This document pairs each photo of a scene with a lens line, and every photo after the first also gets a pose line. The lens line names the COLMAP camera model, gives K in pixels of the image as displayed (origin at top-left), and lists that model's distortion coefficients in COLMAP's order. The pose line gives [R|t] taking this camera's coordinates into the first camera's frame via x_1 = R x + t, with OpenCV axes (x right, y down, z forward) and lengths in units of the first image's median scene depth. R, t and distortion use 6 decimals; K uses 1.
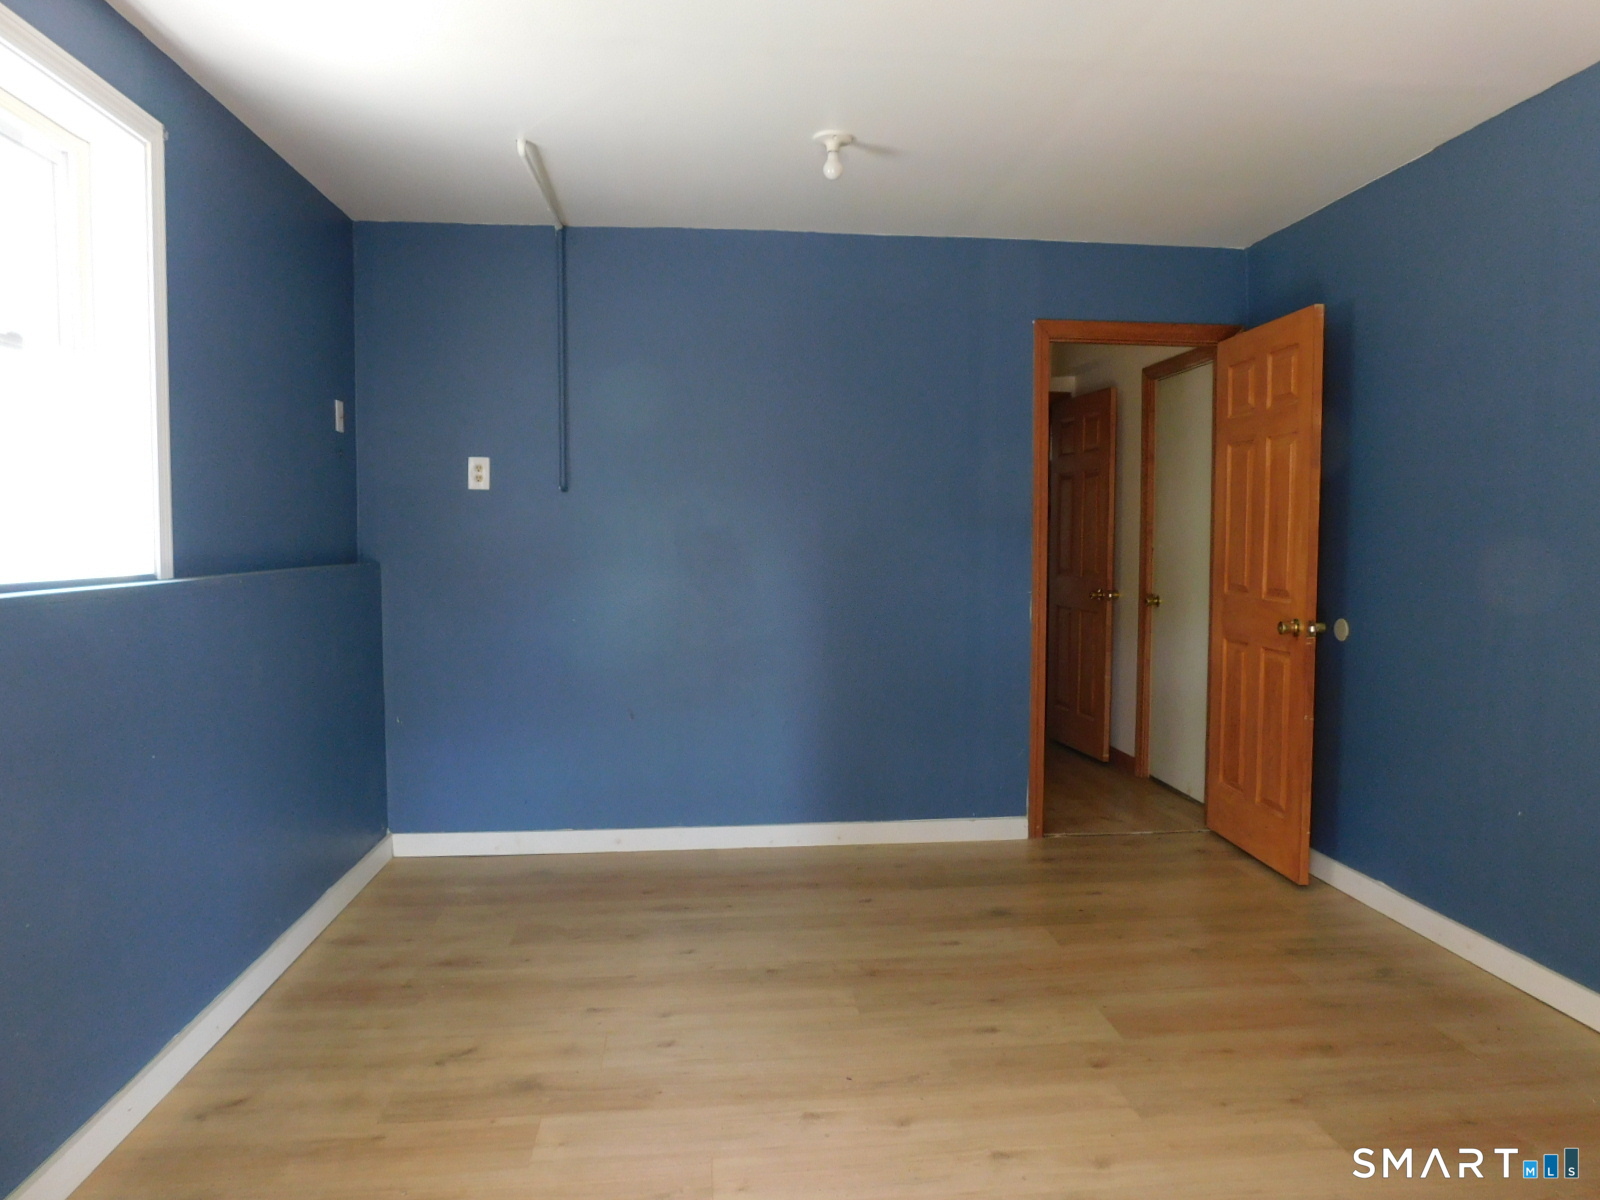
lens RADIAL K [[1072.0, 0, 810.1], [0, 1072.0, 598.4], [0, 0, 1]] dist [-0.044233, 0.023560]
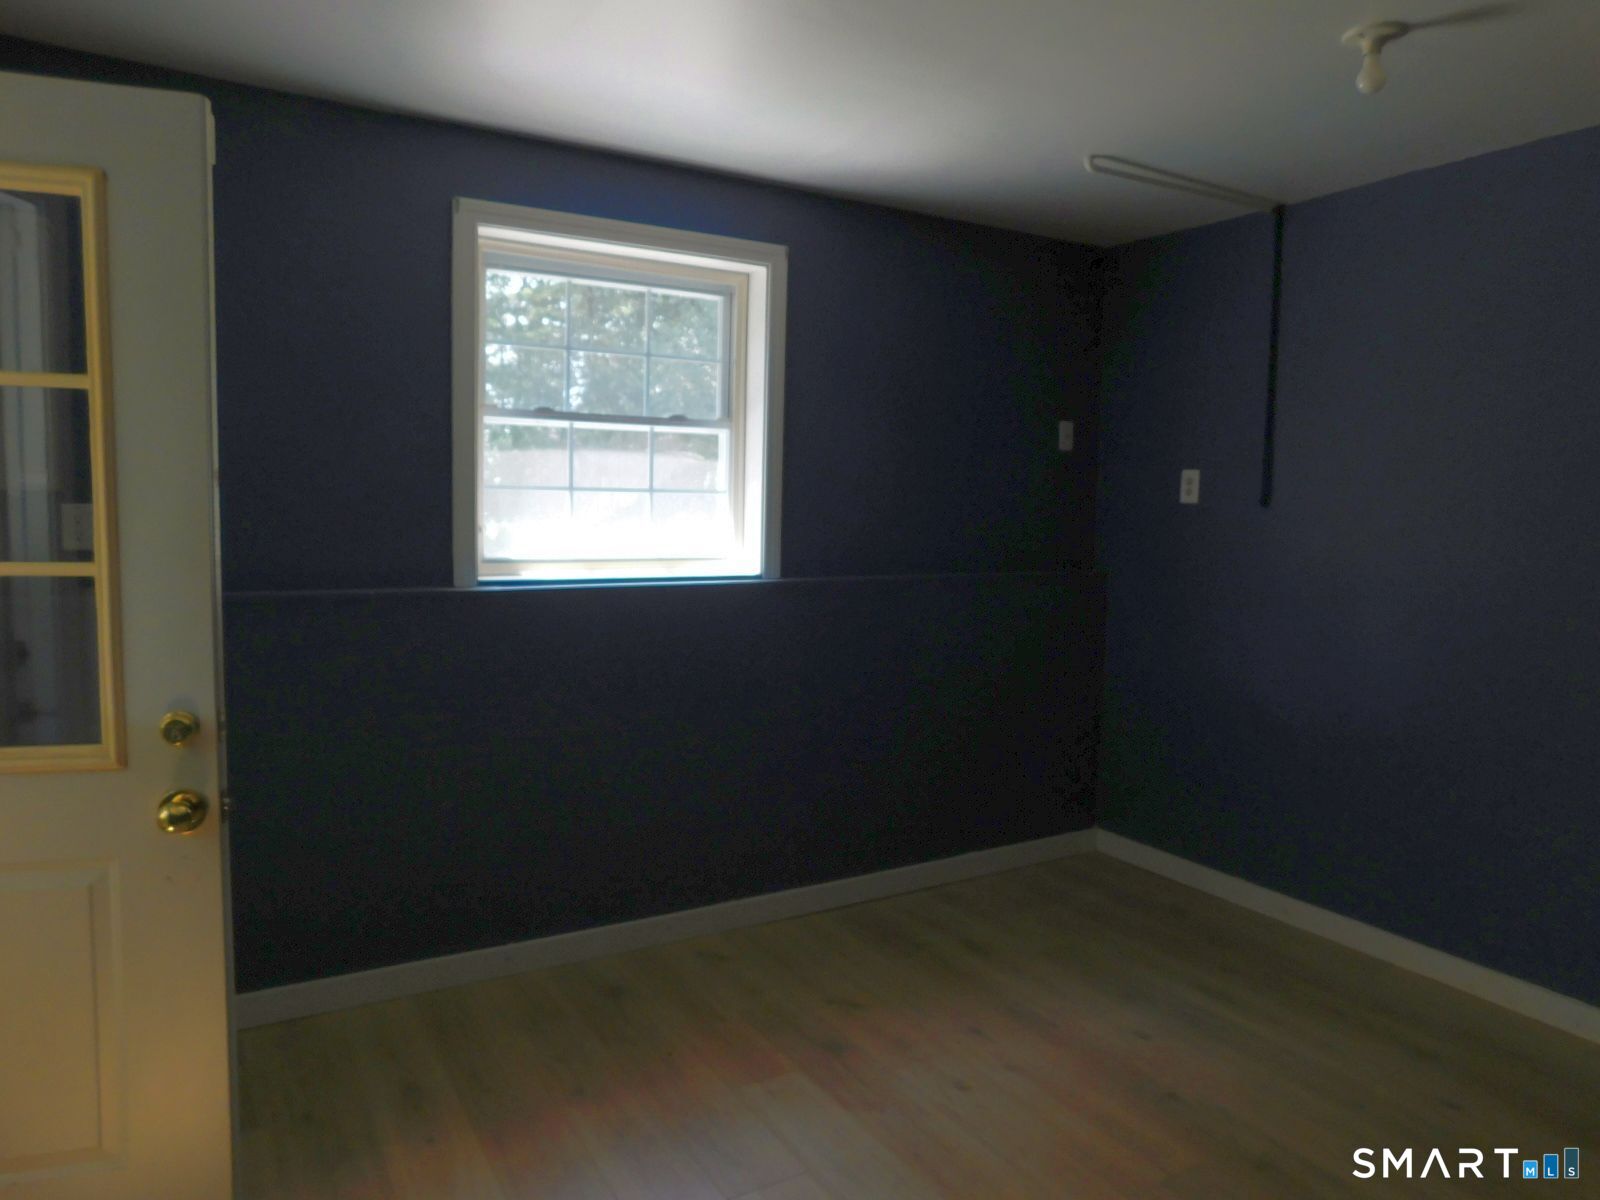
lens RADIAL K [[1072.0, 0, 808.6], [0, 1072.0, 598.4], [0, 0, 1]] dist [-0.044233, 0.023560]
pose [[0.415691, 0.089625, -0.905079, 0.541866], [-0.072410, 0.995235, 0.065296, -0.069656], [0.906619, 0.038394, 0.420200, 0.364775]]
